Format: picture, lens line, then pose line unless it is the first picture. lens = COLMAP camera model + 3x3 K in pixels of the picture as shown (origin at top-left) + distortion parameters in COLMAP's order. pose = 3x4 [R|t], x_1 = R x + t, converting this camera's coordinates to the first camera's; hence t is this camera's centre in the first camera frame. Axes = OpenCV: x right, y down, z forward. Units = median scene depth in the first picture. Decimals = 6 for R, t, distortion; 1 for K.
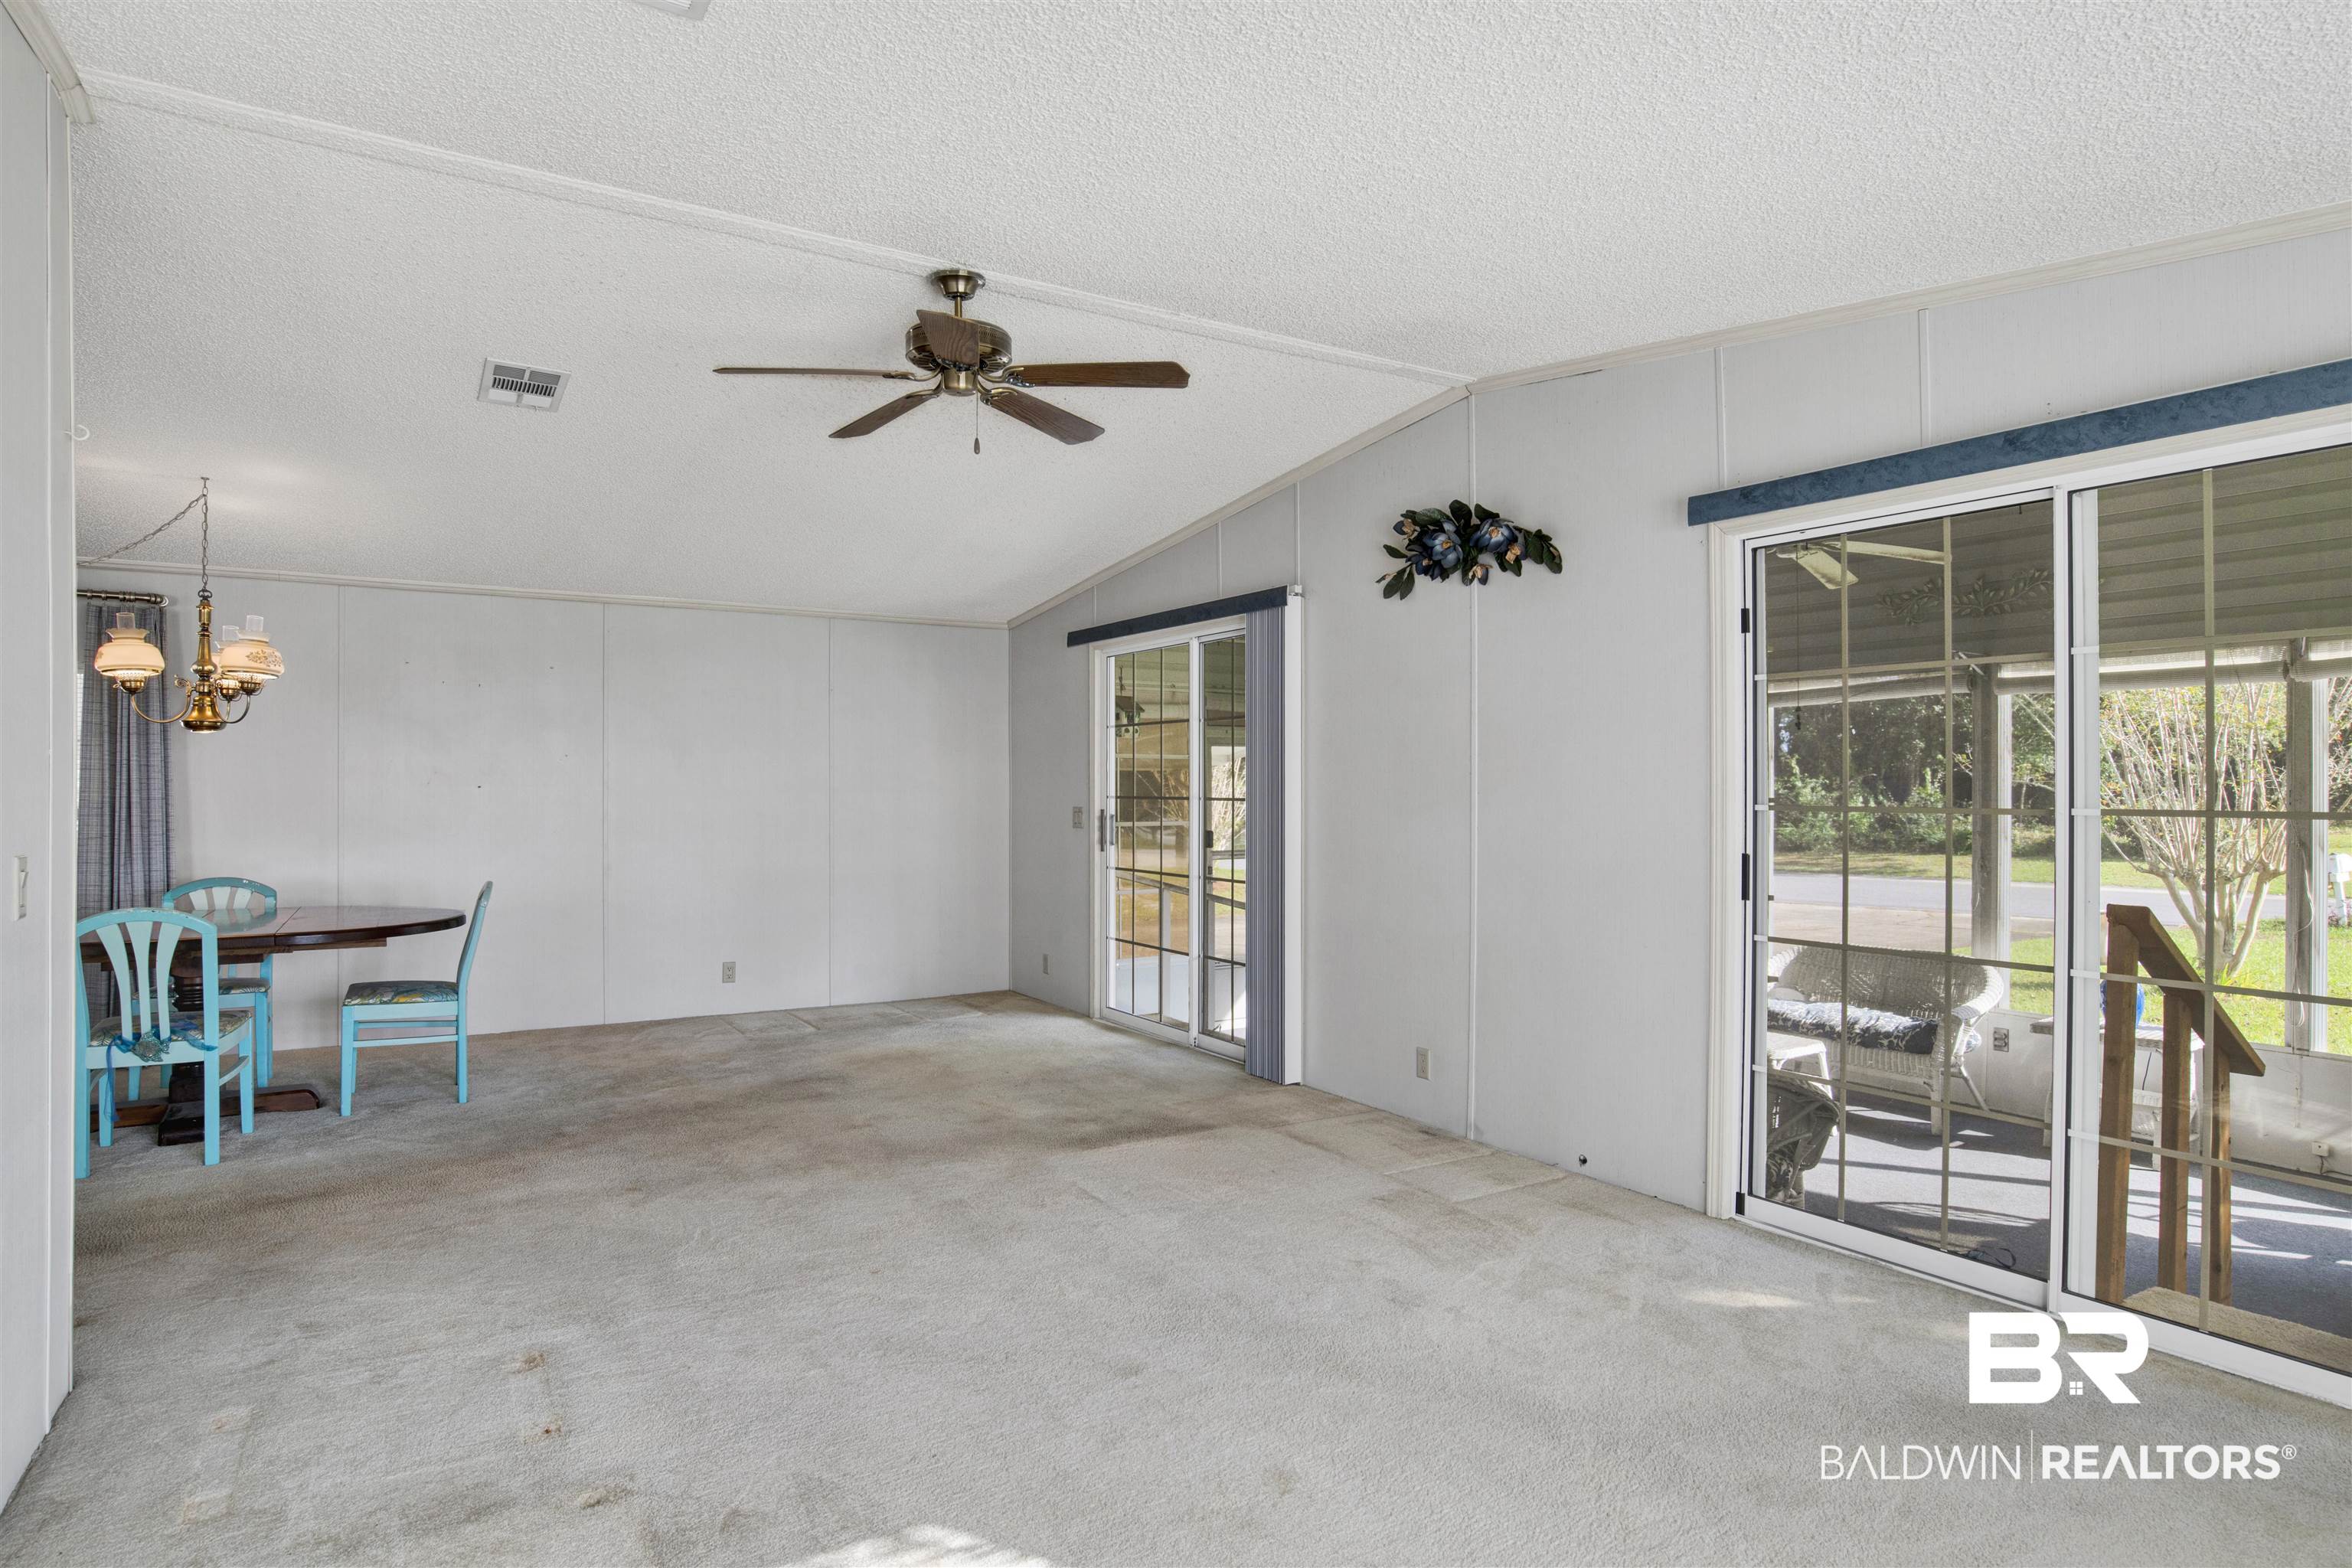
lens RADIAL K [[1255.7, 0, 1181.7], [0, 1255.7, 790.6], [0, 0, 1]] dist [-0.059390, 0.013194]
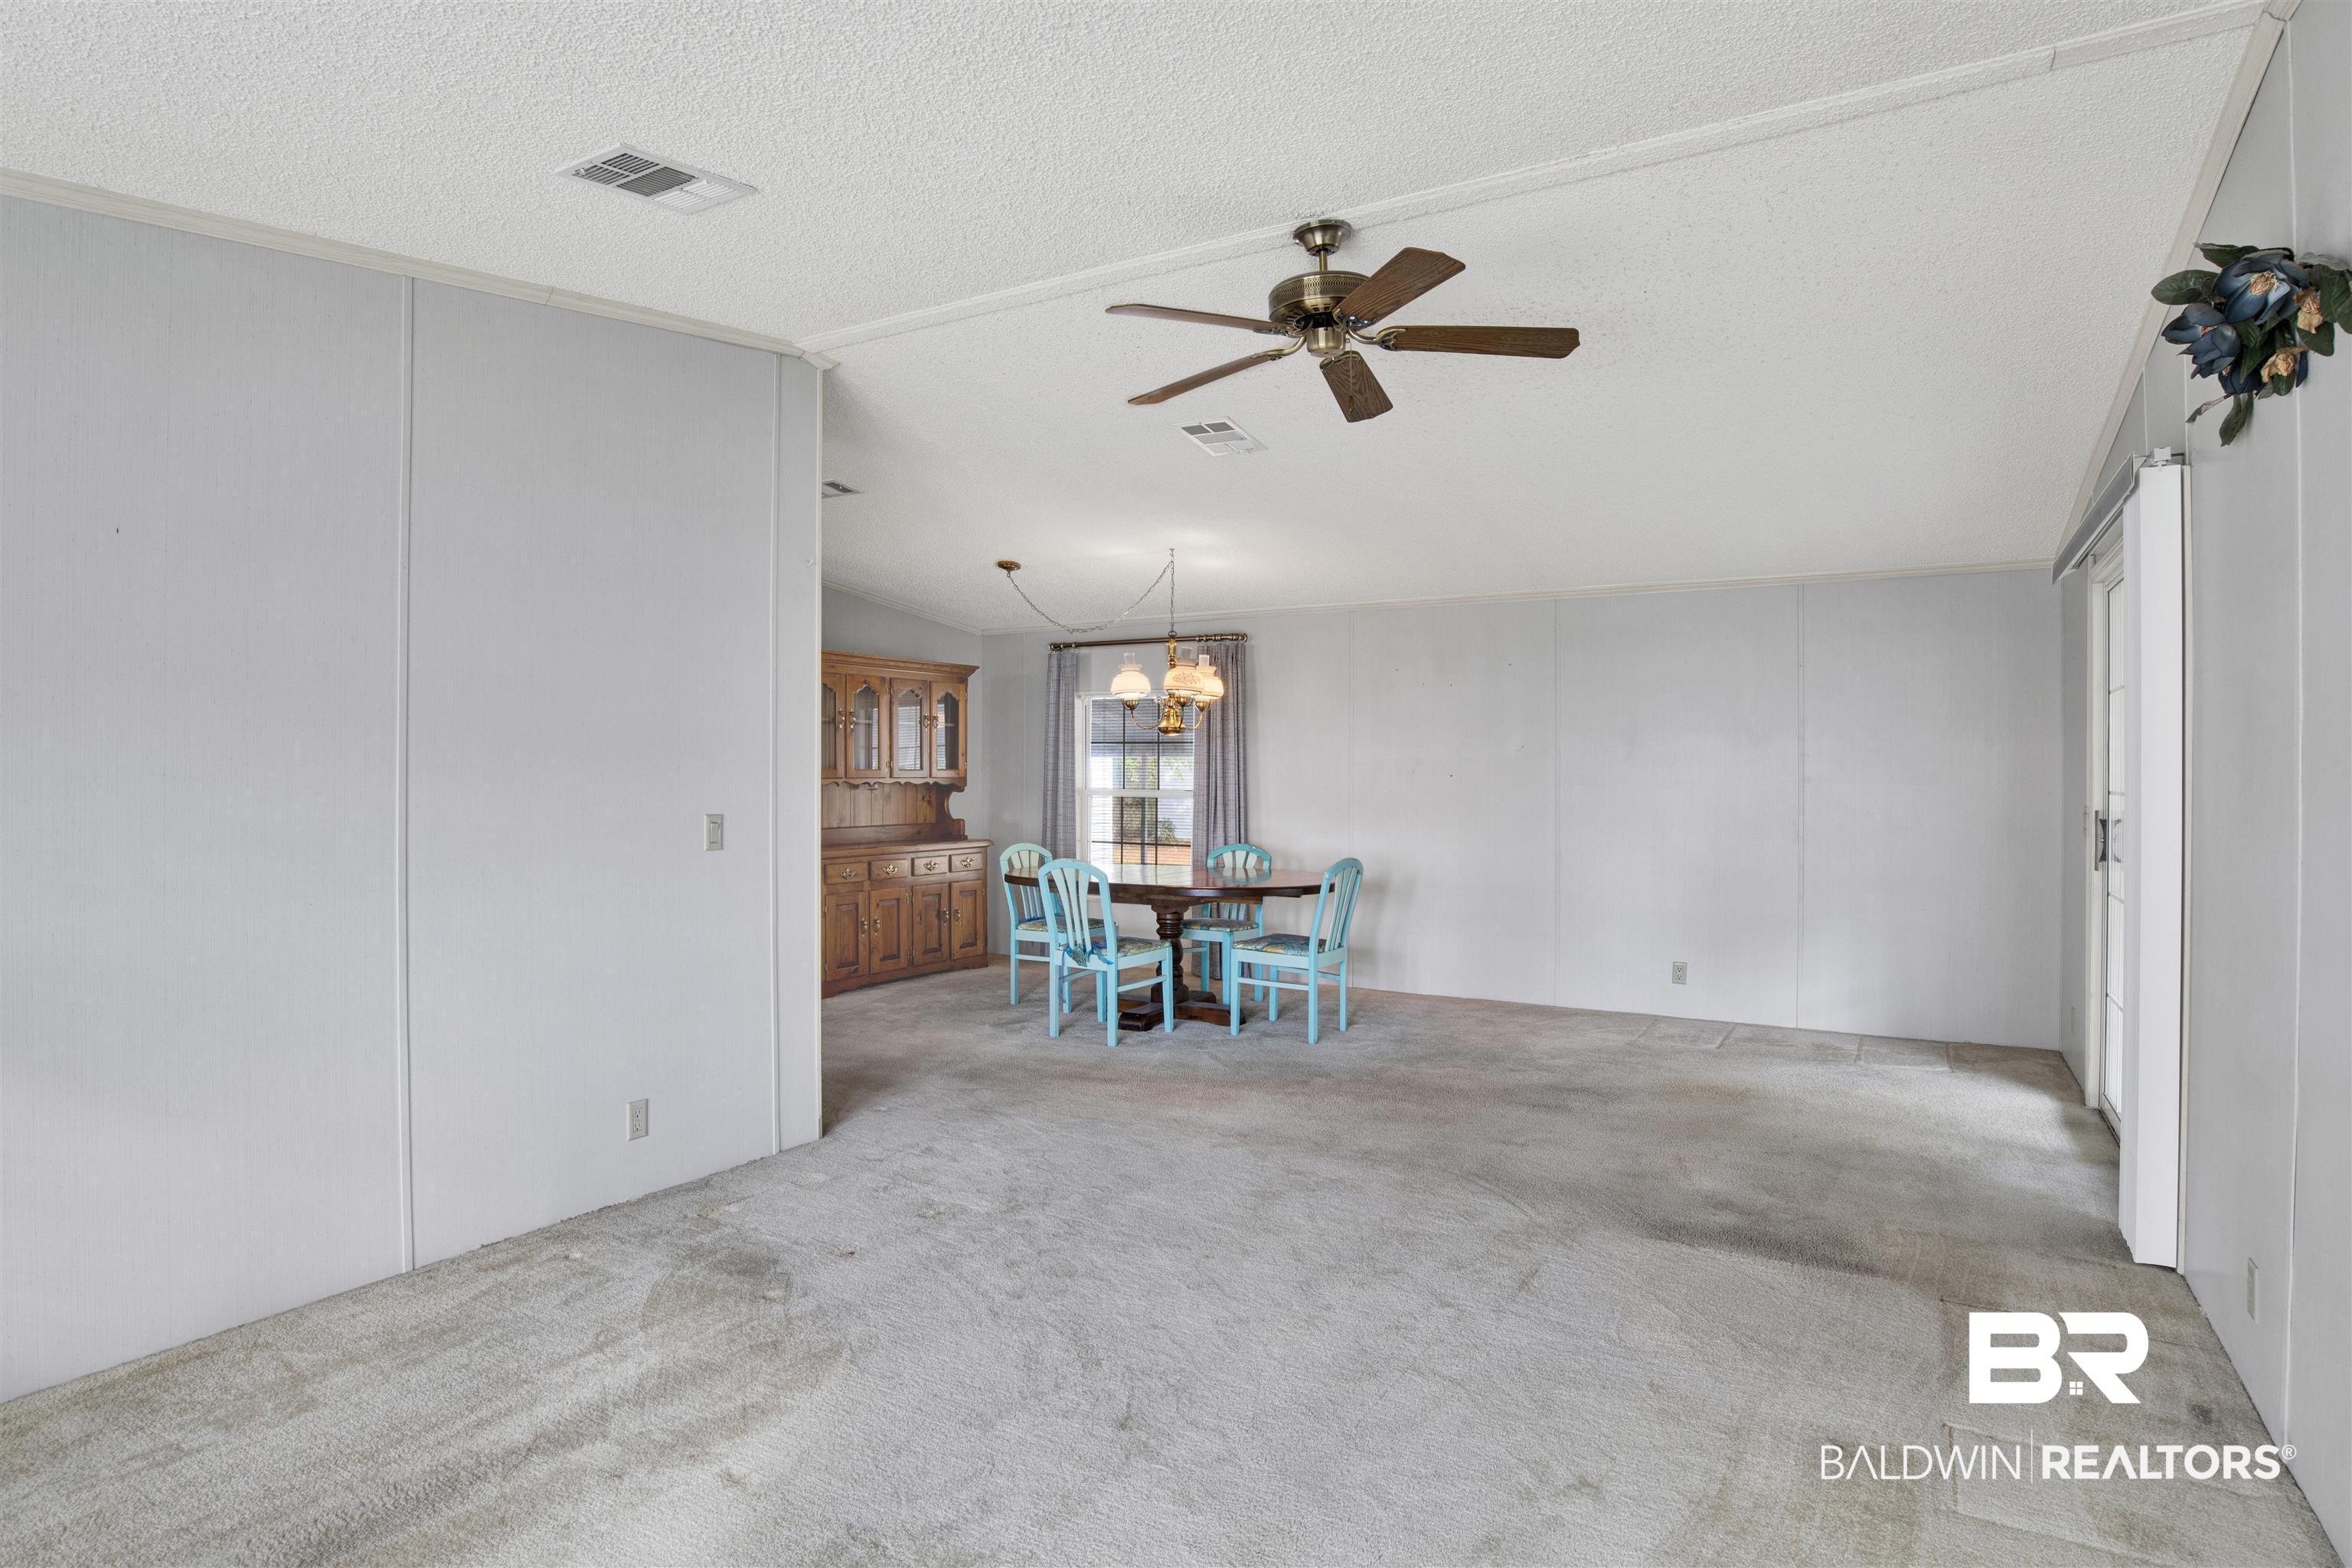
lens RADIAL K [[1255.7, 0, 1181.7], [0, 1255.7, 790.6], [0, 0, 1]] dist [-0.059390, 0.013194]
pose [[0.469312, 0.013560, -0.882928, 0.442435], [-0.004692, 0.999906, 0.012863, -0.003579], [0.883020, -0.001894, 0.469331, 0.349540]]
